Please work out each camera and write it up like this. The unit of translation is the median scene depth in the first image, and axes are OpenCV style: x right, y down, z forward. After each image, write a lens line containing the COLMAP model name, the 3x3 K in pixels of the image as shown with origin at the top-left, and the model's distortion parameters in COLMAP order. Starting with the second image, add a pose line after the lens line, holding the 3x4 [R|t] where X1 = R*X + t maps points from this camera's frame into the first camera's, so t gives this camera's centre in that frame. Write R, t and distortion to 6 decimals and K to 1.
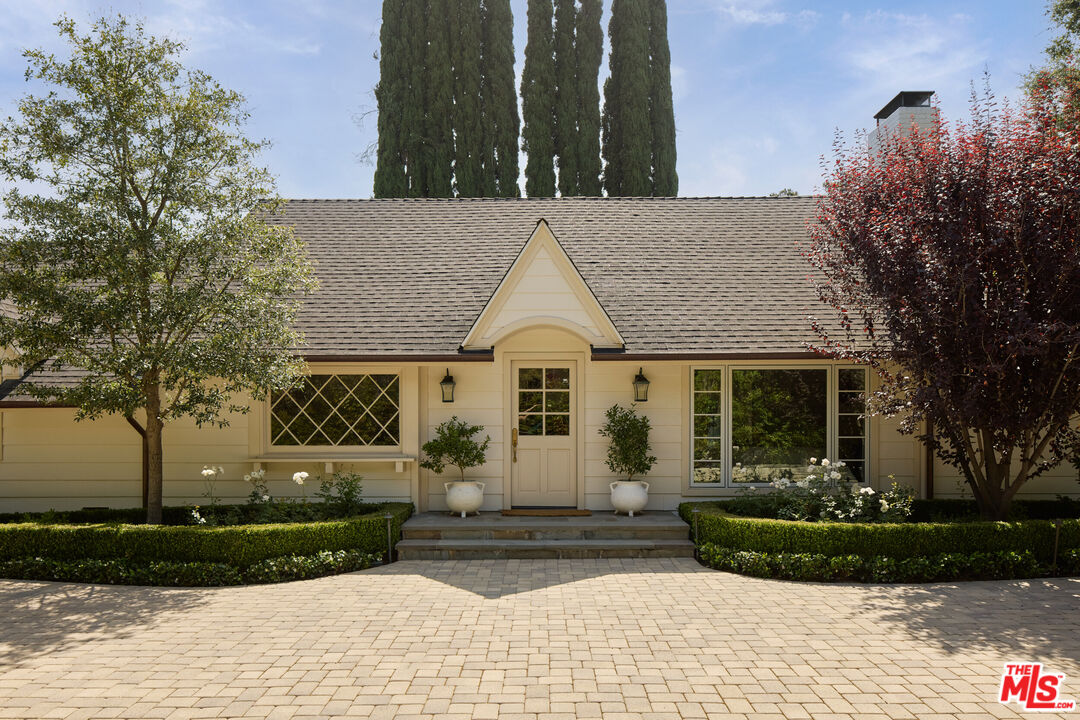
lens RADIAL K [[720.8, 0, 538.0], [0, 720.8, 424.1], [0, 0, 1]] dist [-0.022685, -0.000114]
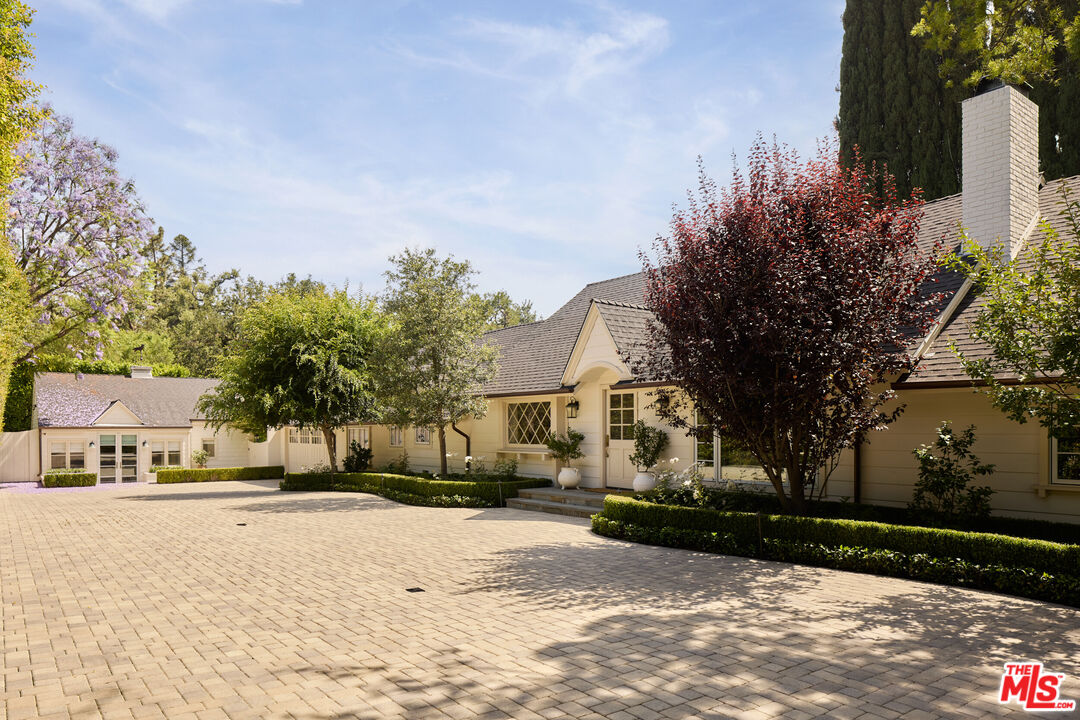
lens RADIAL K [[720.8, 0, 538.0], [0, 720.8, 424.1], [0, 0, 1]] dist [-0.022685, -0.000114]
pose [[0.601240, -0.005675, -0.799048, 1.103434], [-0.000311, 0.999973, -0.007336, -0.004967], [0.799068, 0.004659, 0.601223, -0.016924]]
